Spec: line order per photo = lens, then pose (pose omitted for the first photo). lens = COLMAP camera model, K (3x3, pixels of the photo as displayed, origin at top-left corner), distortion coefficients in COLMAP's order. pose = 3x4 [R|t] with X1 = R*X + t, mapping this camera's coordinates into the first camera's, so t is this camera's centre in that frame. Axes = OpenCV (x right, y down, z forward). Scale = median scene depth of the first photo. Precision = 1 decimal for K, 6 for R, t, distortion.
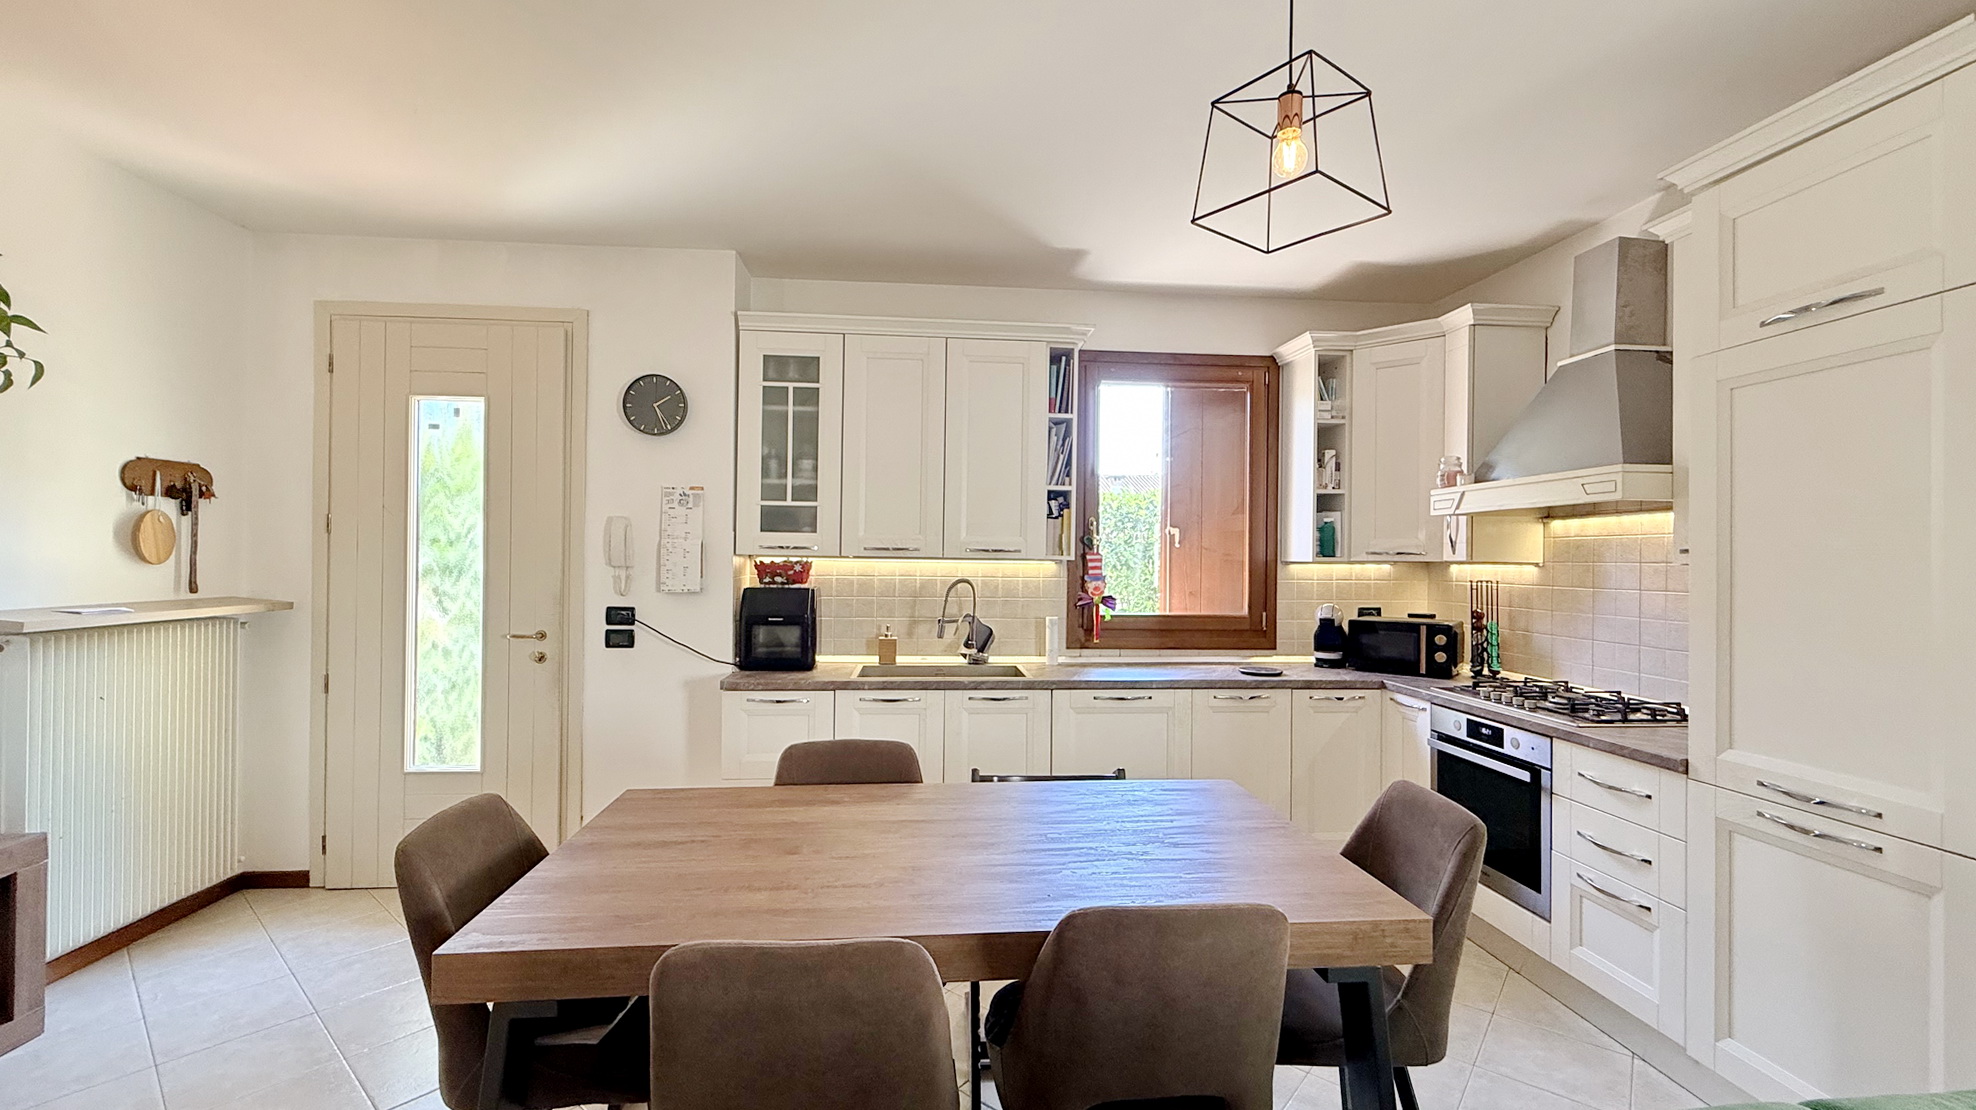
lens RADIAL K [[823.6, 0, 988.0], [0, 823.6, 555.0], [0, 0, 1]] dist [0.000245, -0.000019]
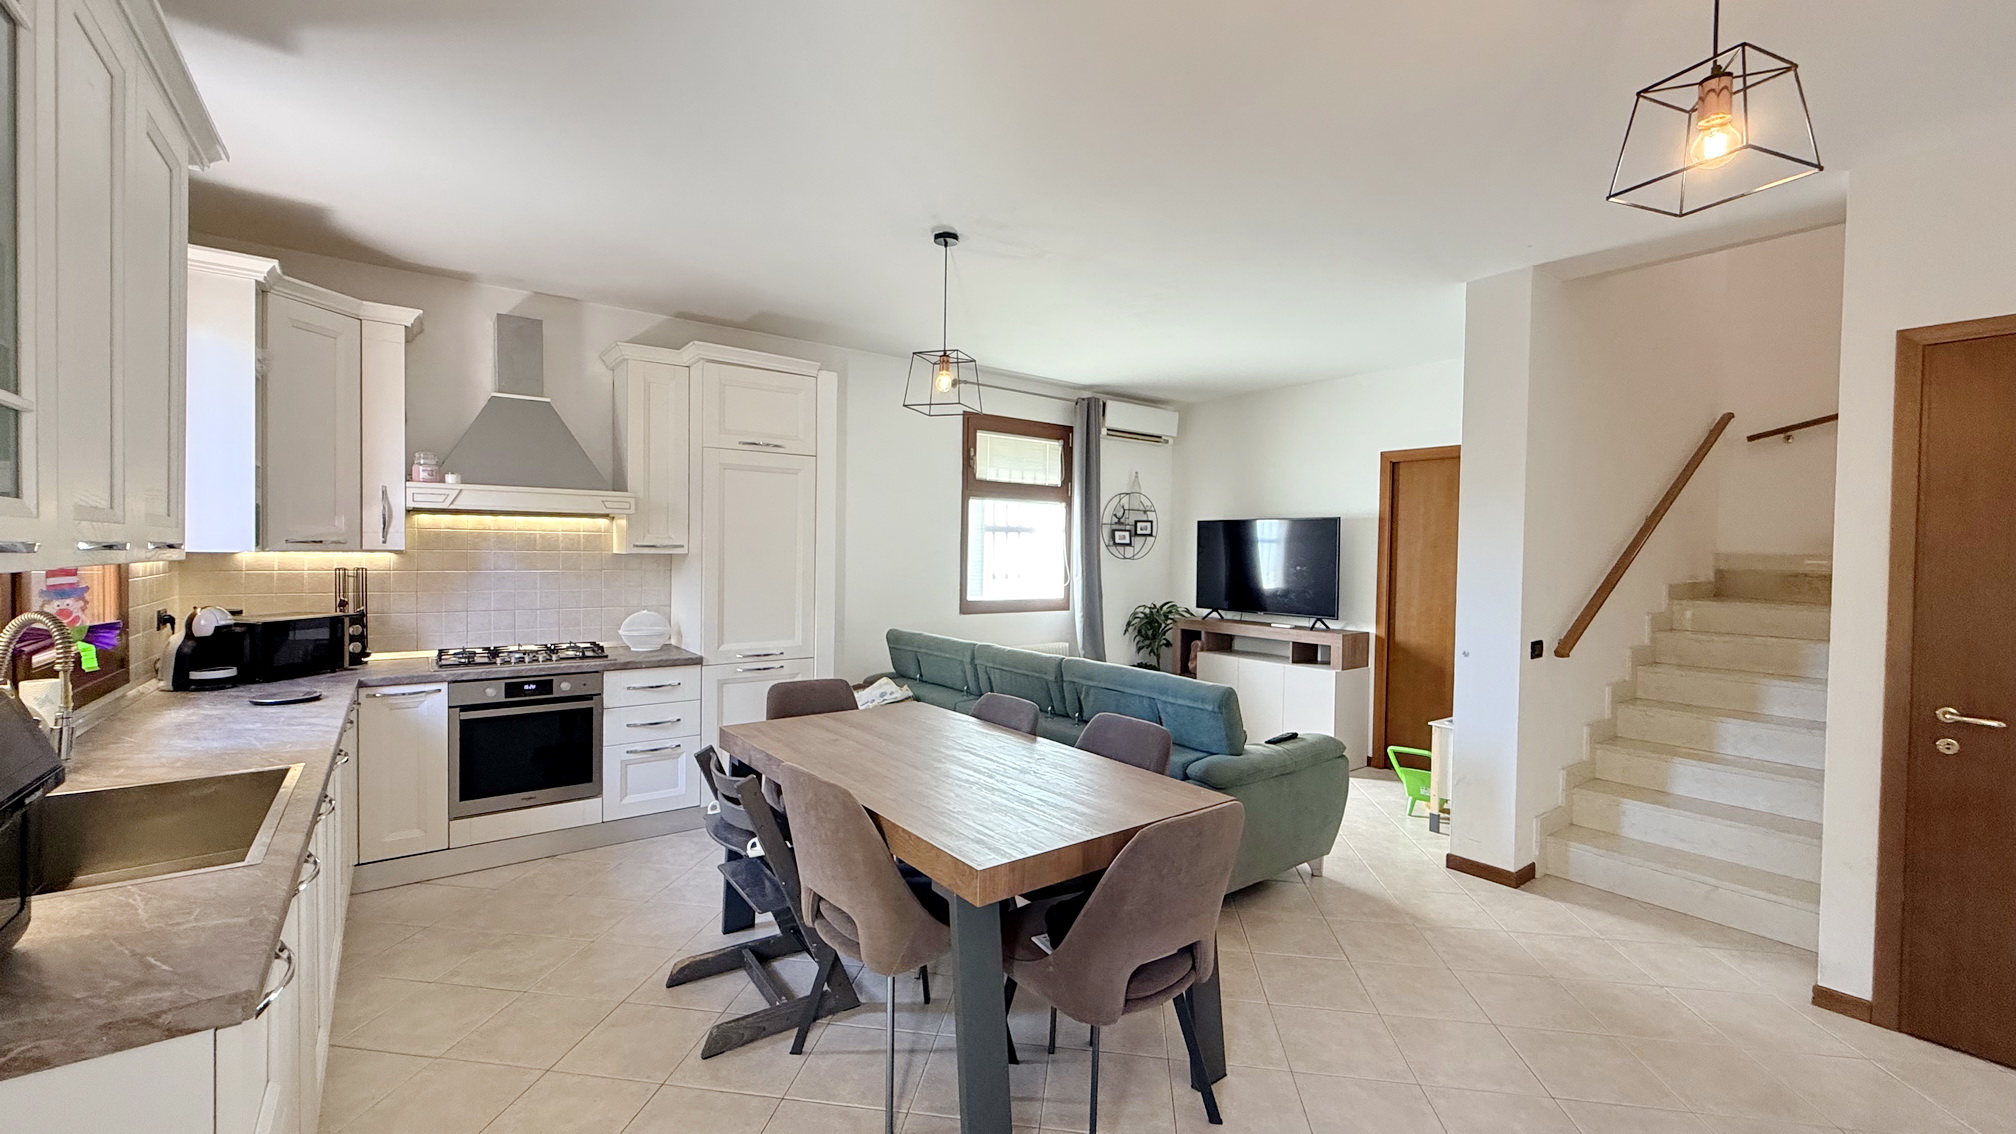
lens RADIAL K [[799.2, 0, 1008.0], [0, 799.2, 567.0], [0, 0, 1]] dist [-0.000406, -0.000077]
pose [[-0.538450, -0.035723, 0.841900, -0.786206], [-0.022970, 0.999352, 0.027713, -0.020046], [-0.842344, -0.004416, -0.538922, 1.004039]]
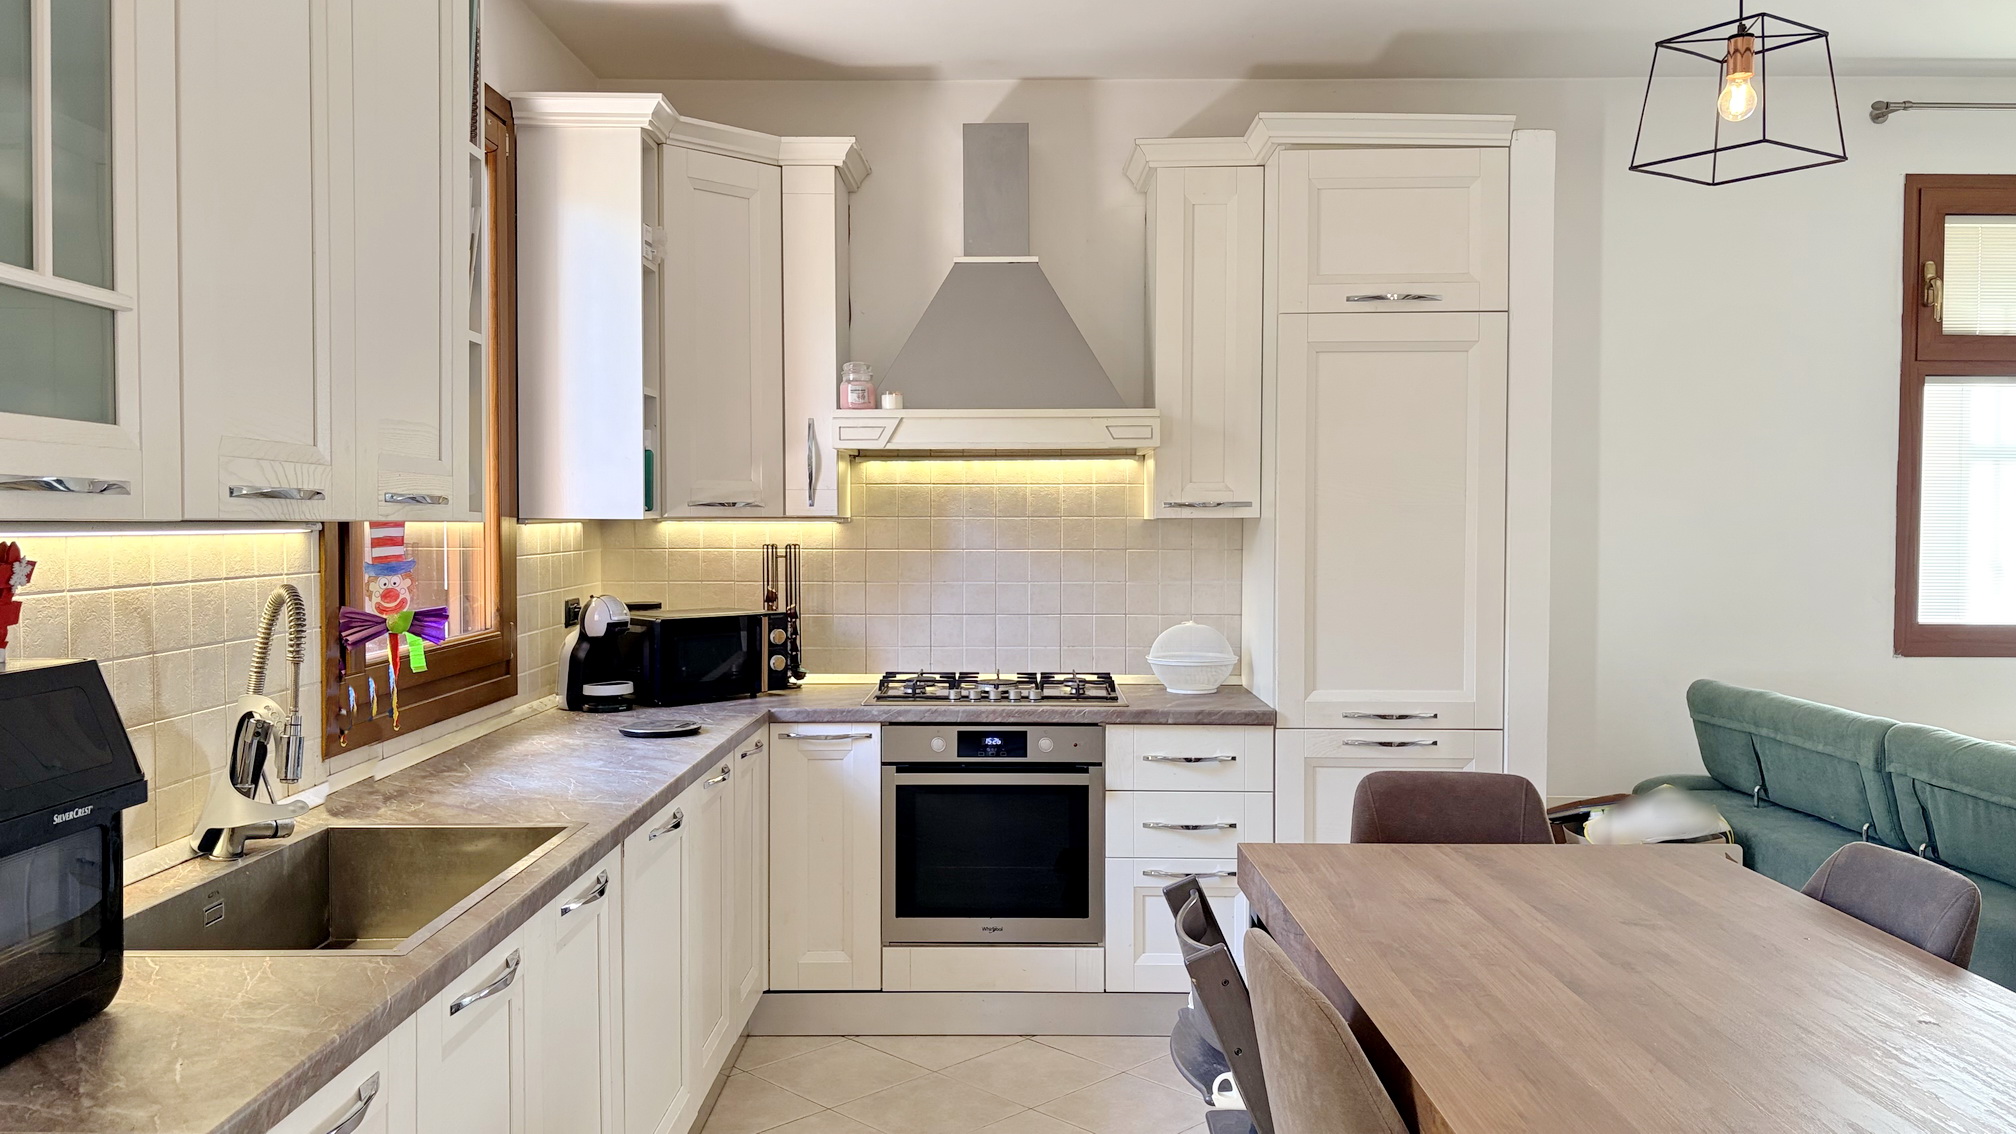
lens RADIAL K [[1514.7, 0, 1008.0], [0, 1514.7, 567.0], [0, 0, 1]] dist [0.146436, -0.262036]
pose [[0.082889, -0.042018, 0.995673, -0.749524], [-0.002214, 0.999100, 0.042347, -0.005406], [-0.996556, -0.005714, 0.082721, 0.838884]]
